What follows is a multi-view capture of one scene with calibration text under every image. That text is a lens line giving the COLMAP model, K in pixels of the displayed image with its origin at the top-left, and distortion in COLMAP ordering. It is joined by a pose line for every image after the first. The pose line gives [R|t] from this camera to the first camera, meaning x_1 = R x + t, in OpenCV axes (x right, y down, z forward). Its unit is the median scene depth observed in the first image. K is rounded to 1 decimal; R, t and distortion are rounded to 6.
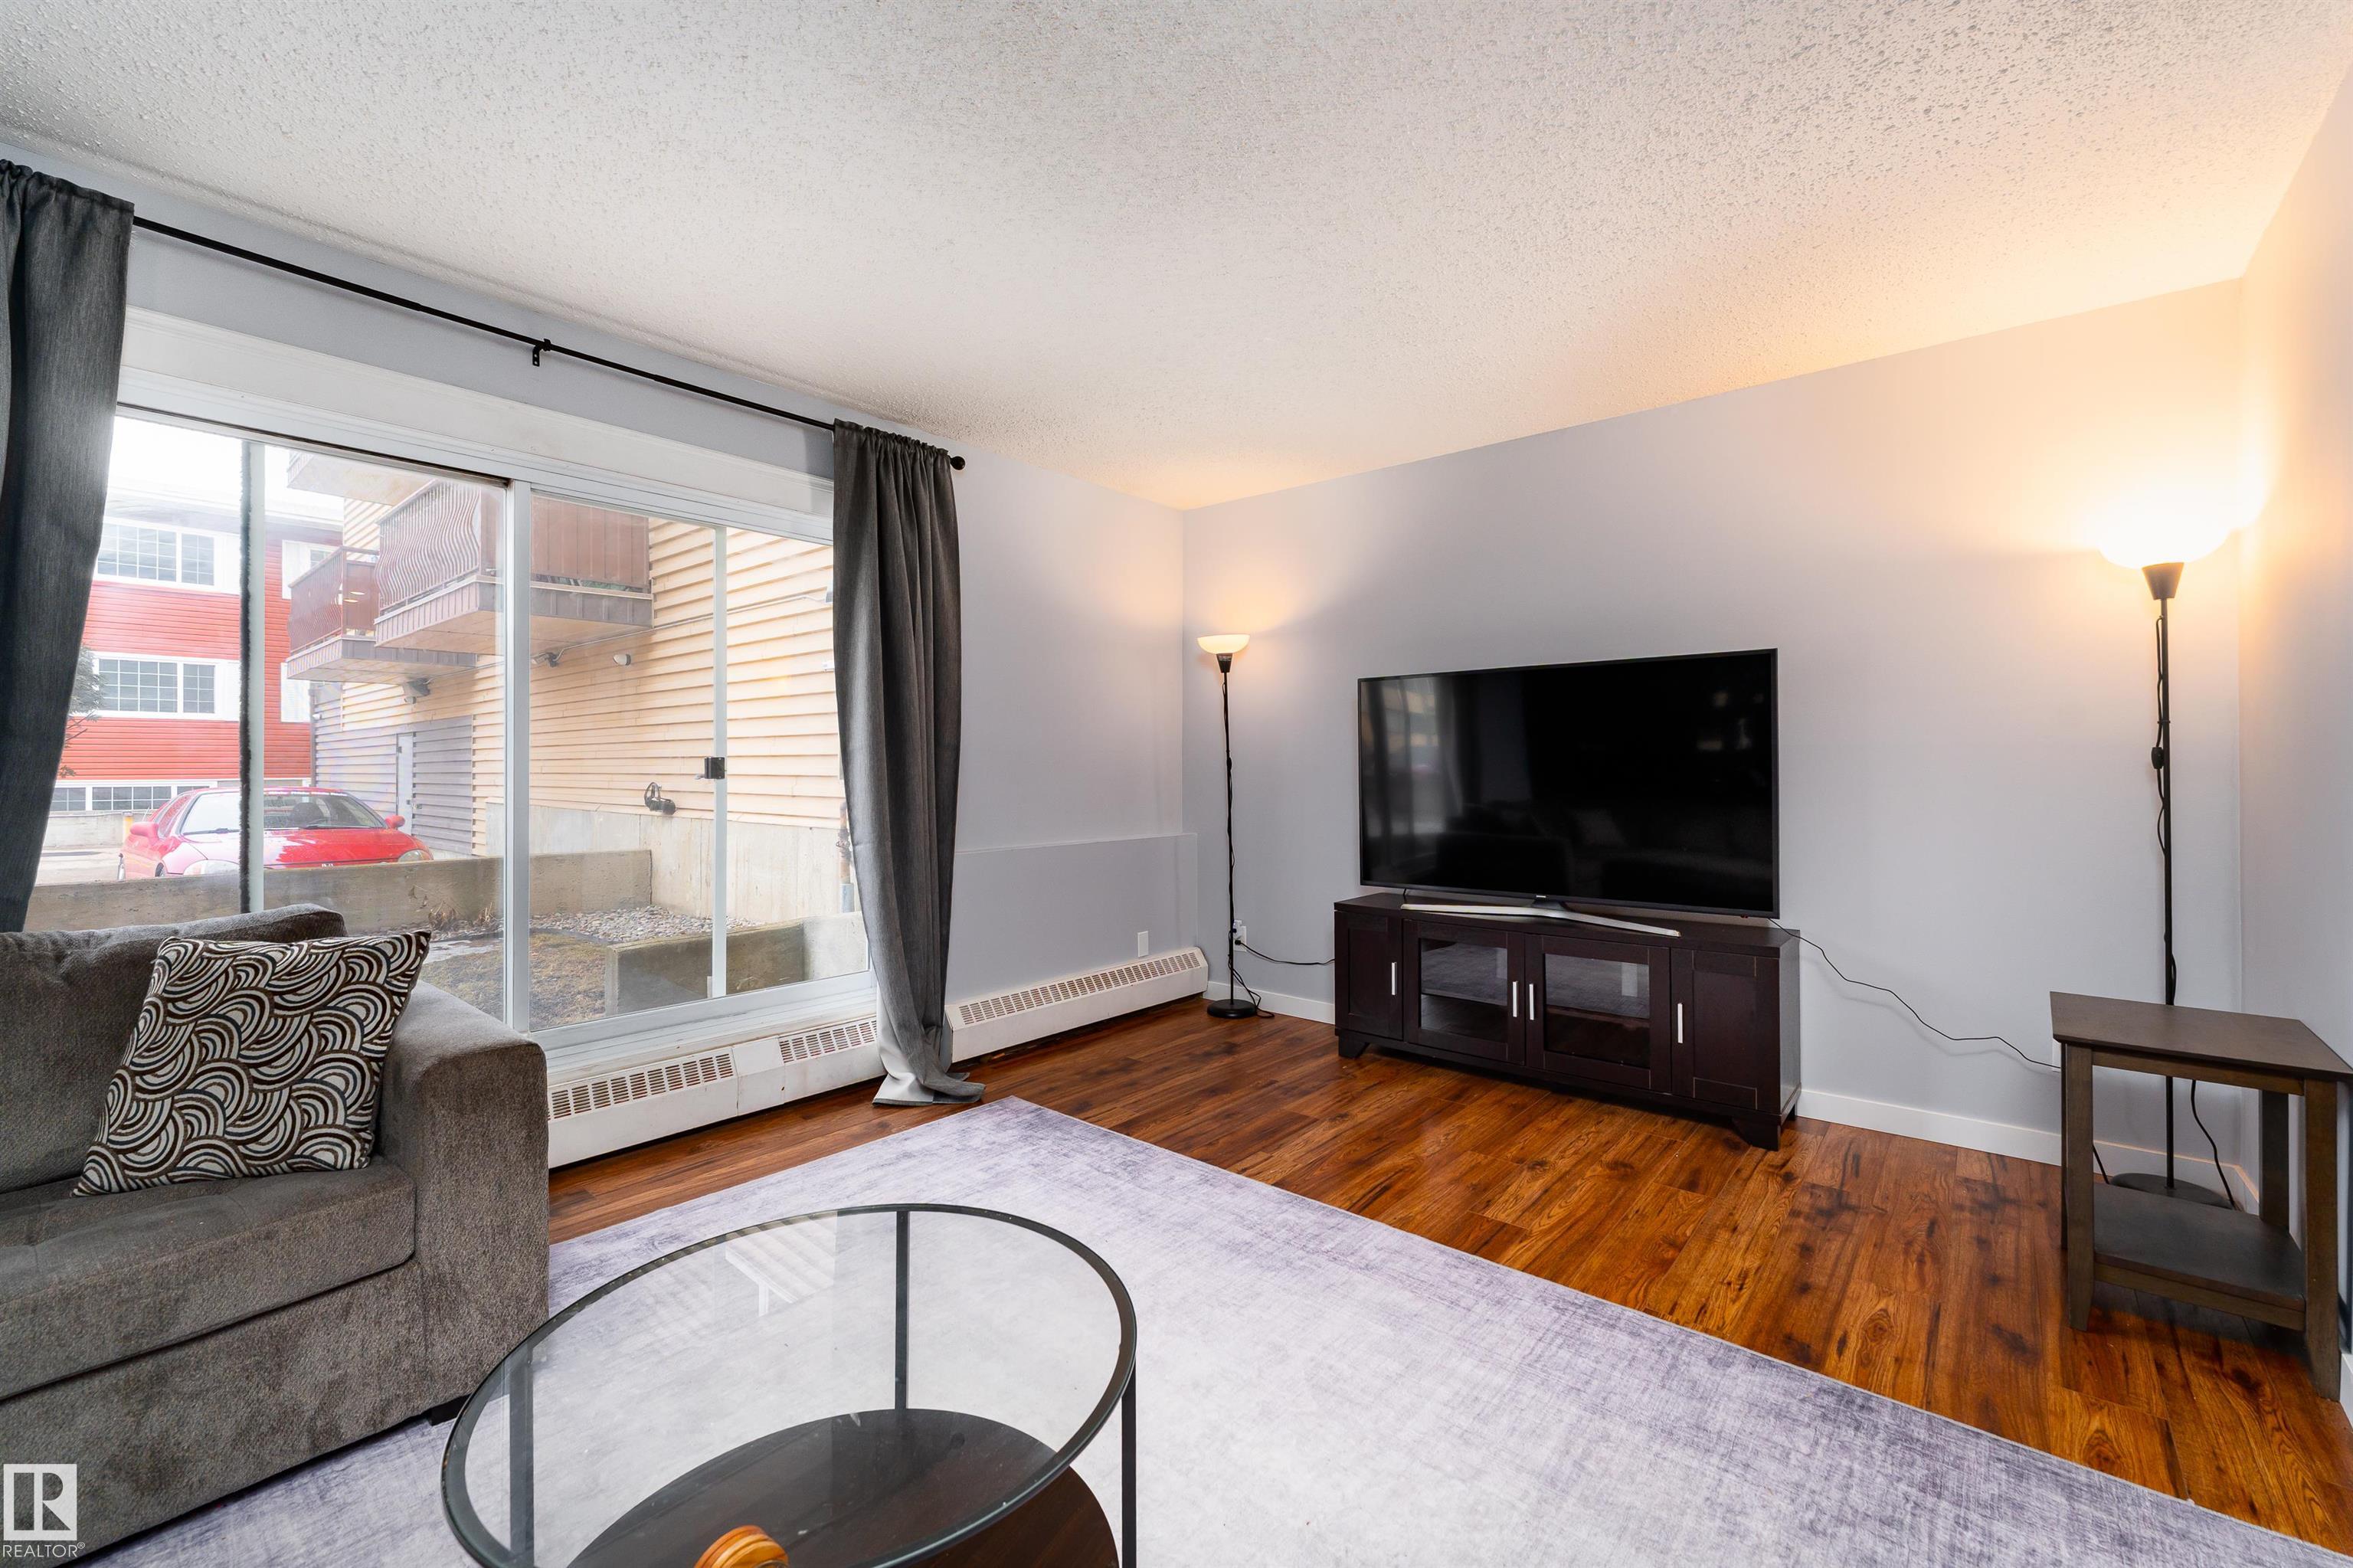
lens RADIAL K [[957.6, 0, 1168.1], [0, 957.6, 775.6], [0, 0, 1]] dist [-0.000432, -0.000429]
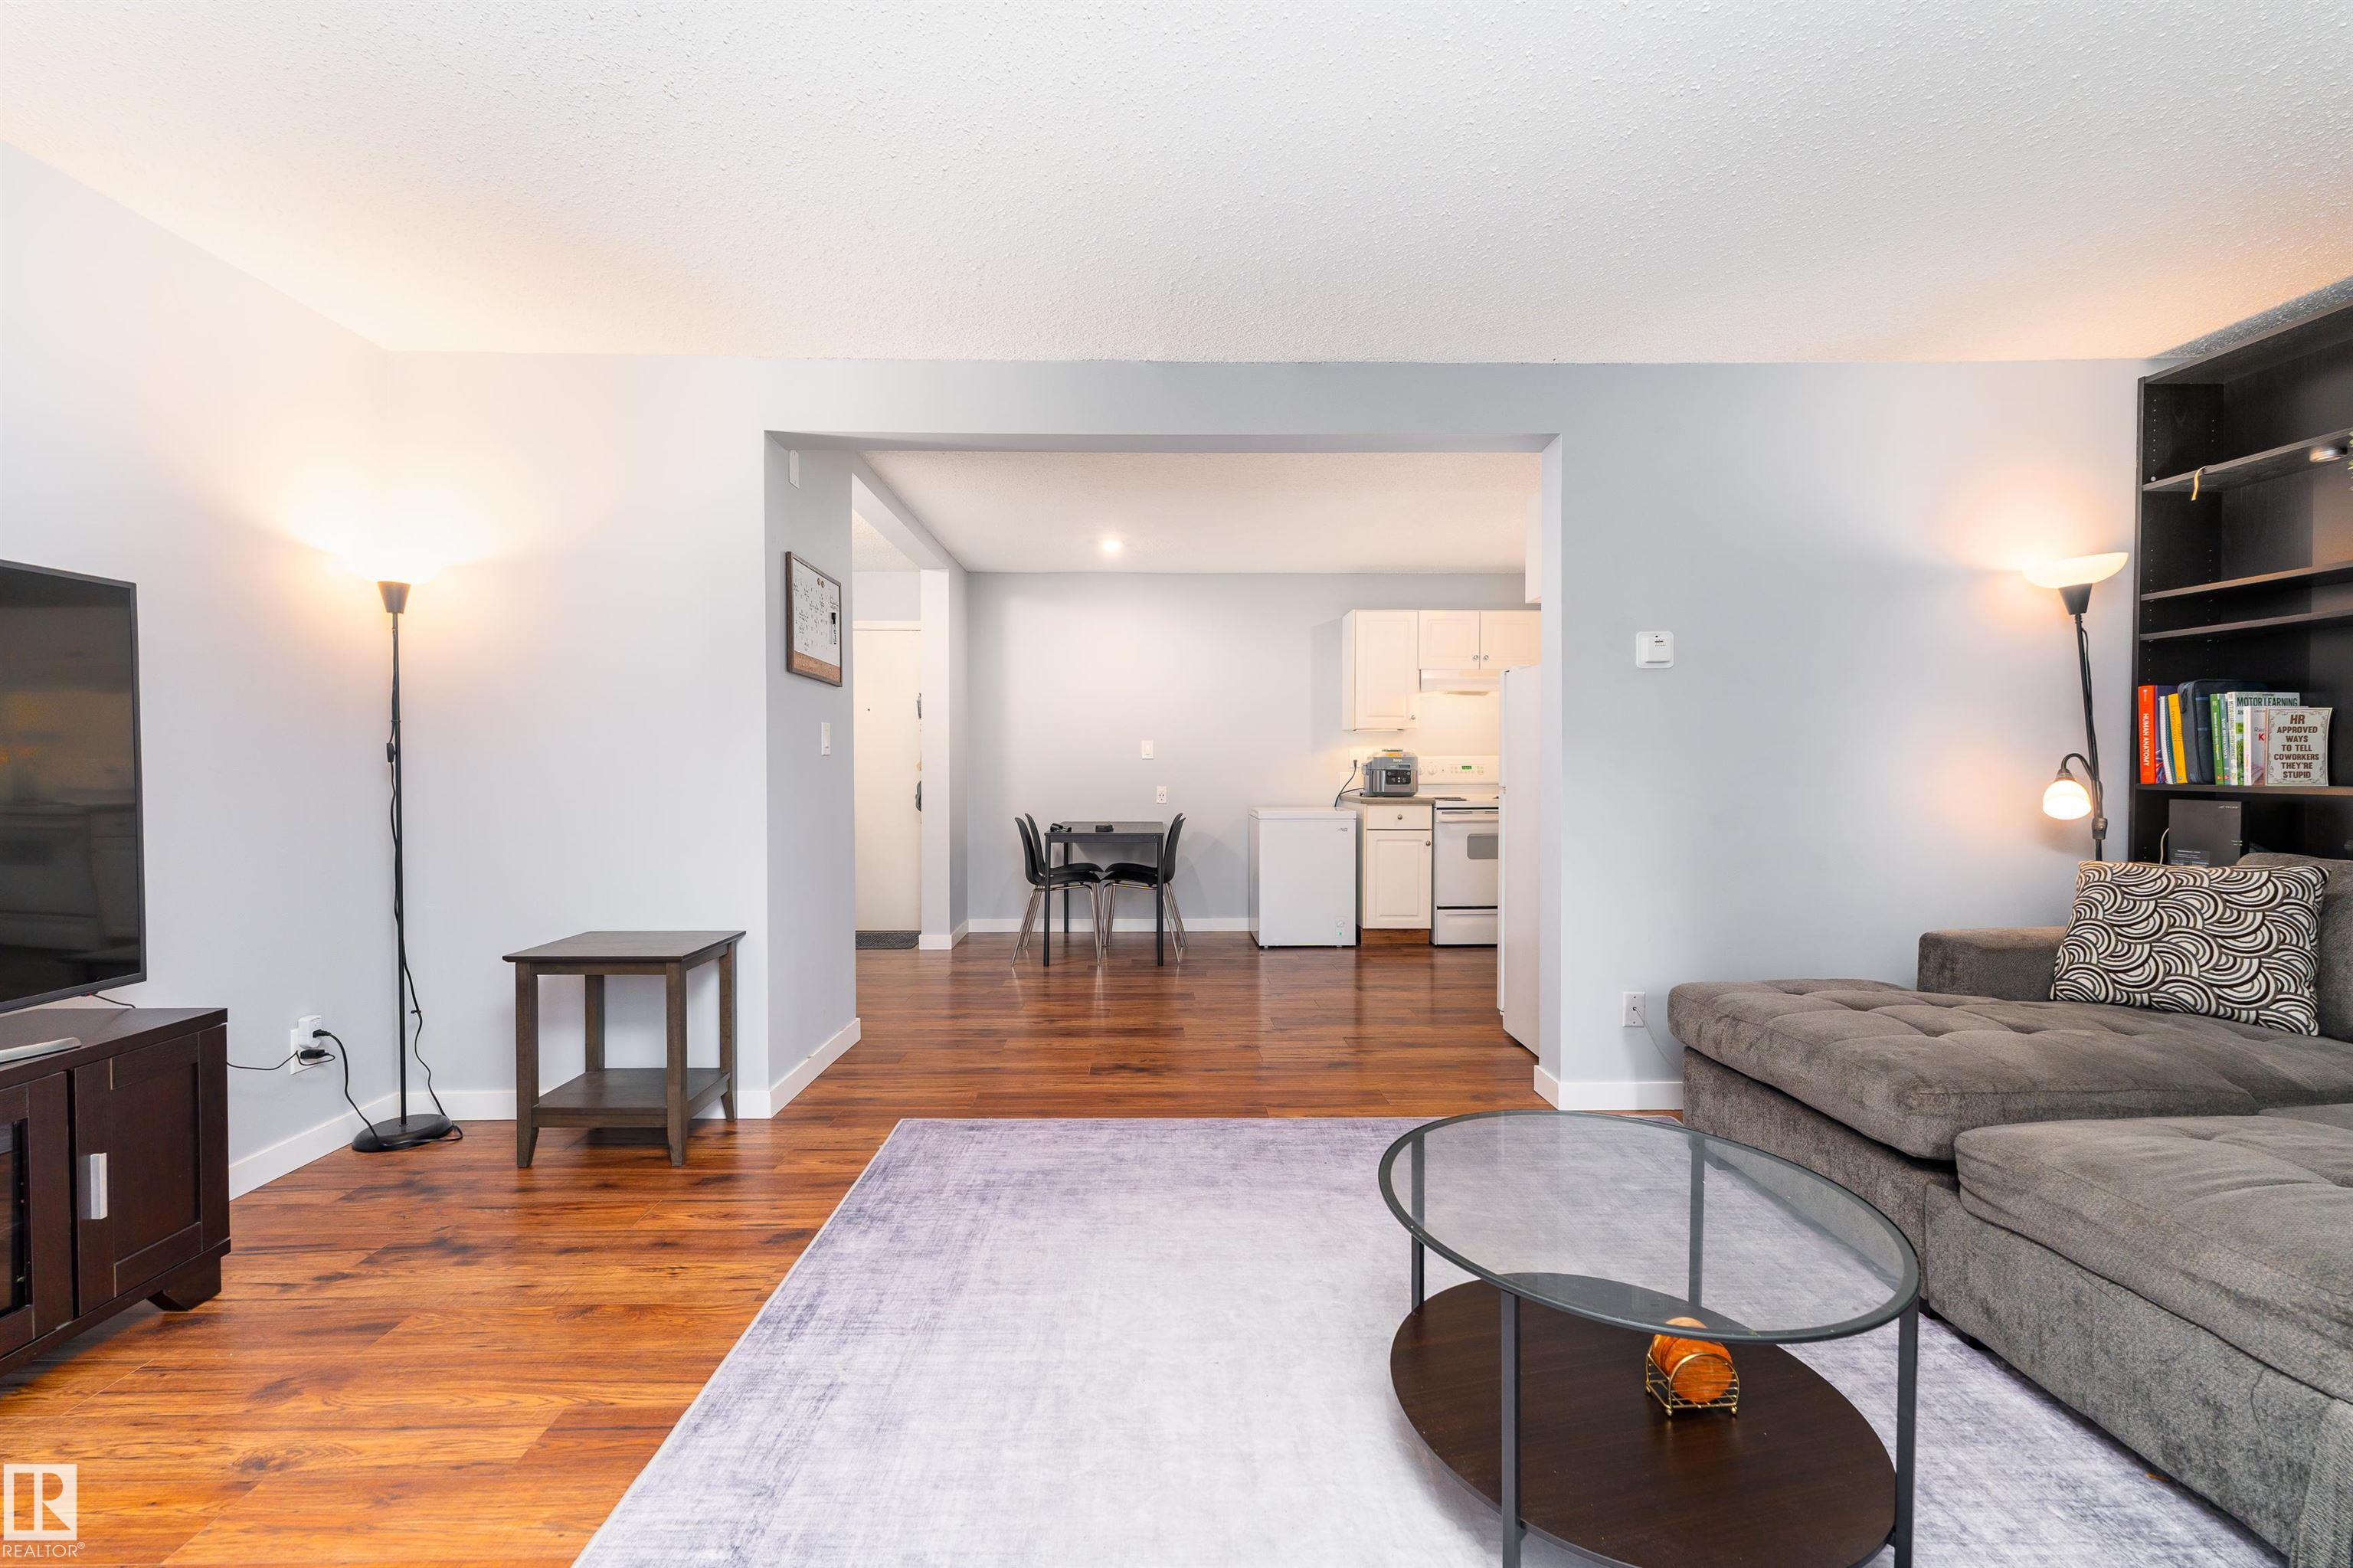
lens RADIAL K [[957.6, 0, 1173.1], [0, 957.6, 770.4], [0, 0, 1]] dist [-0.000432, -0.000429]
pose [[-0.677126, -0.003323, 0.735860, -0.430788], [0.002193, 0.999976, 0.006534, -0.002453], [-0.735864, 0.006038, -0.677102, 1.100344]]
